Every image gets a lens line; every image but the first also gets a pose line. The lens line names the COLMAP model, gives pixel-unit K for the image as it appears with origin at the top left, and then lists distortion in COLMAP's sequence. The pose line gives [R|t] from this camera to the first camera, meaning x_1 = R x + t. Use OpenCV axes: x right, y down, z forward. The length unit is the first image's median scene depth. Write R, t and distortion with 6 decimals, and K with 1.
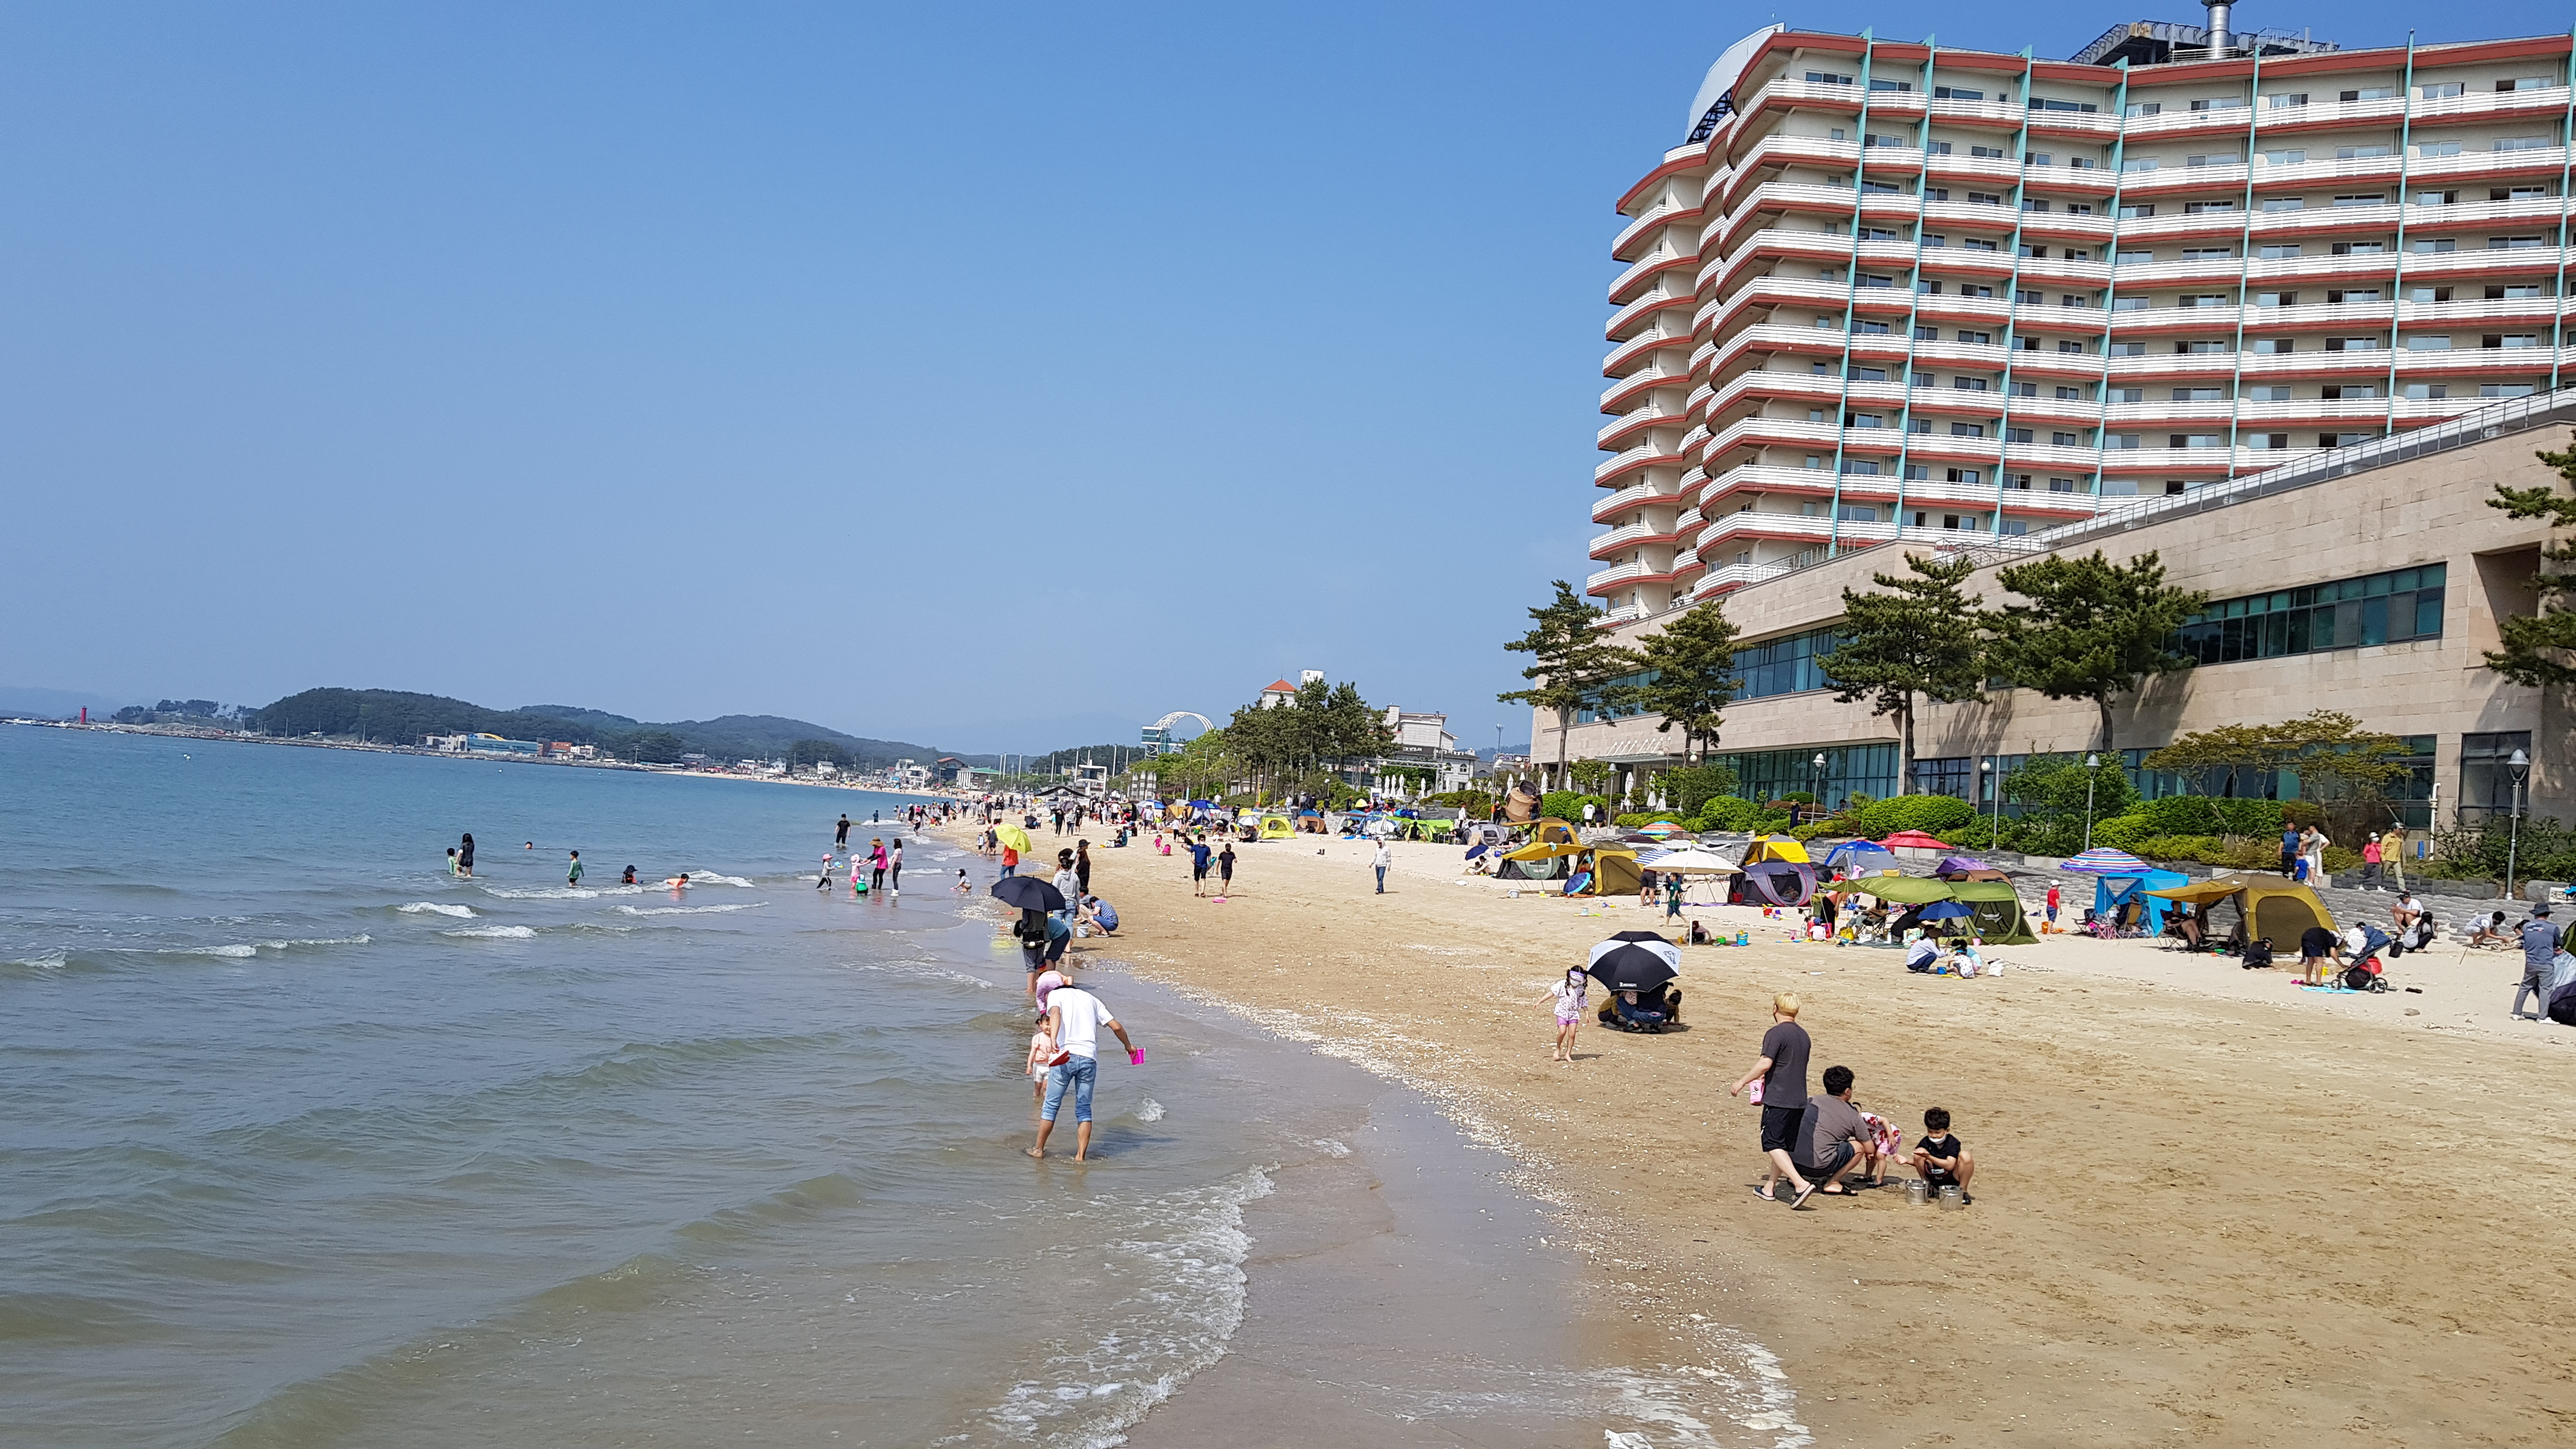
lens RADIAL K [[1979.9, 0, 1264.9], [0, 1979.9, 746.6], [0, 0, 1]] dist [0.023638, -0.058875]
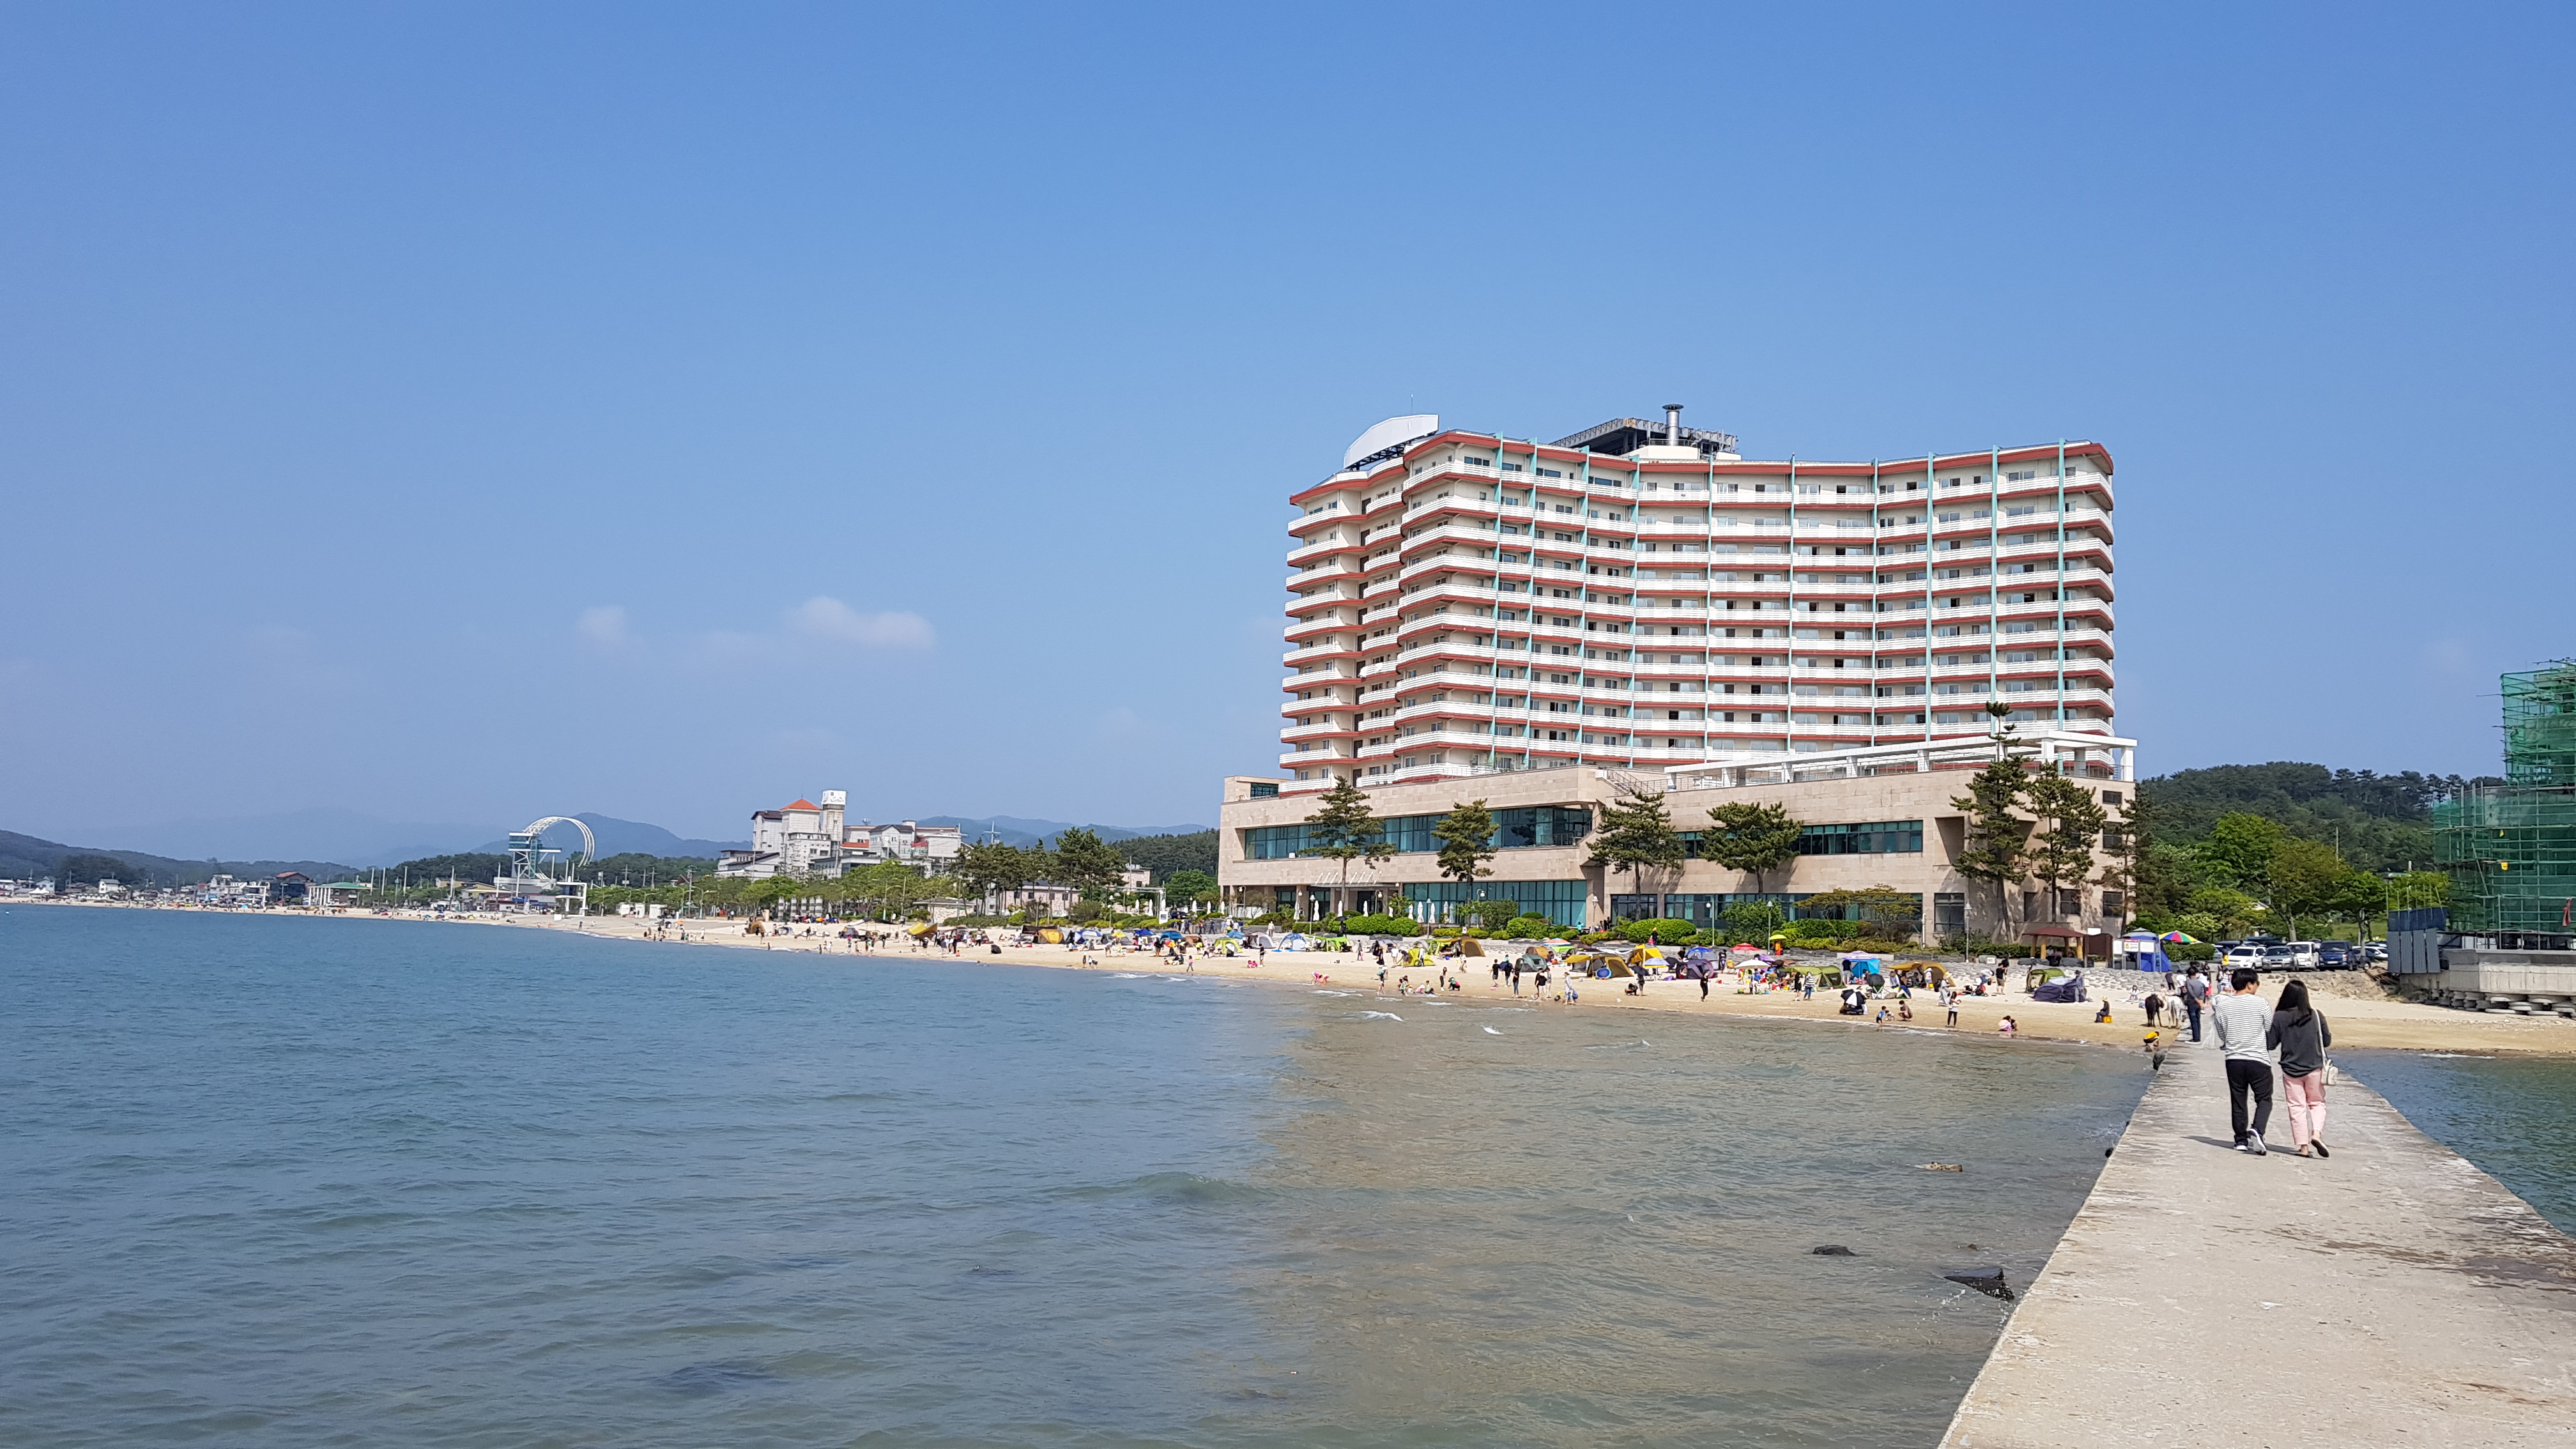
lens RADIAL K [[1979.9, 0, 1284.7], [0, 1979.9, 728.5], [0, 0, 1]] dist [0.023638, -0.058875]
pose [[0.935629, -0.005823, 0.352936, -0.432035], [0.024509, 0.998522, -0.048500, -0.047259], [-0.352132, 0.054028, 0.934389, -0.434065]]
